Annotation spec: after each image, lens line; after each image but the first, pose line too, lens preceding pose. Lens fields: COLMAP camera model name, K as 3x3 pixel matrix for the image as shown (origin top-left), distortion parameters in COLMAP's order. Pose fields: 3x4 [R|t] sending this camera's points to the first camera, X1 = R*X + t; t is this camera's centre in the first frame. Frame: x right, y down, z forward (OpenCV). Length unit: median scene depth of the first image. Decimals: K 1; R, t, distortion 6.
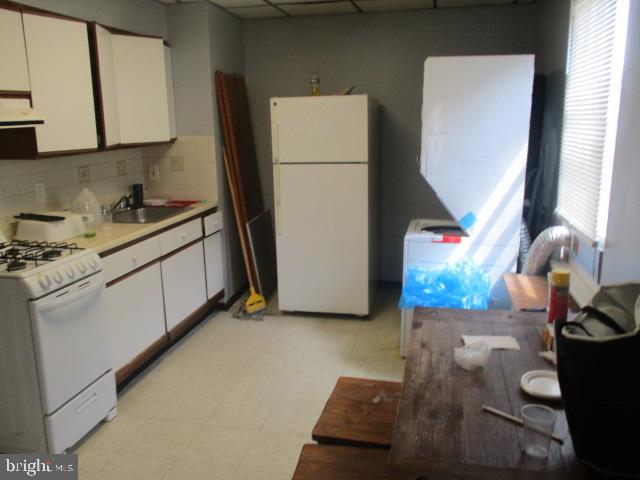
lens RADIAL K [[527.7, 0, 305.7], [0, 527.7, 226.3], [0, 0, 1]] dist [-0.007860, 0.002523]
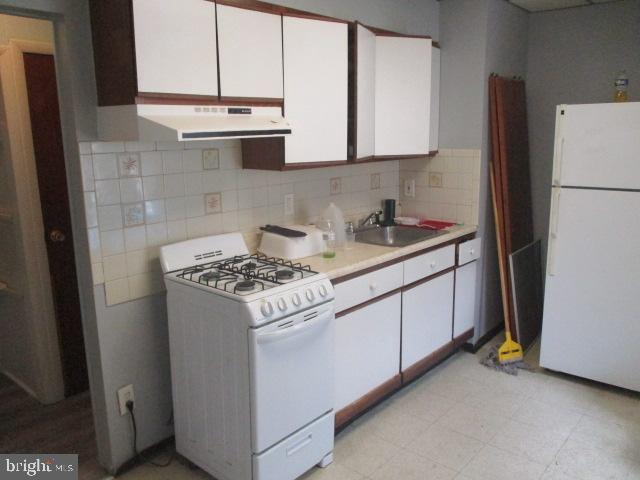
lens RADIAL K [[526.3, 0, 319.2], [0, 526.3, 237.0], [0, 0, 1]] dist [-0.033233, -0.000647]
pose [[0.890390, 0.100552, -0.443954, -0.019050], [-0.099292, 0.994714, 0.026156, -0.033220], [0.444237, 0.020792, 0.895668, 0.154473]]
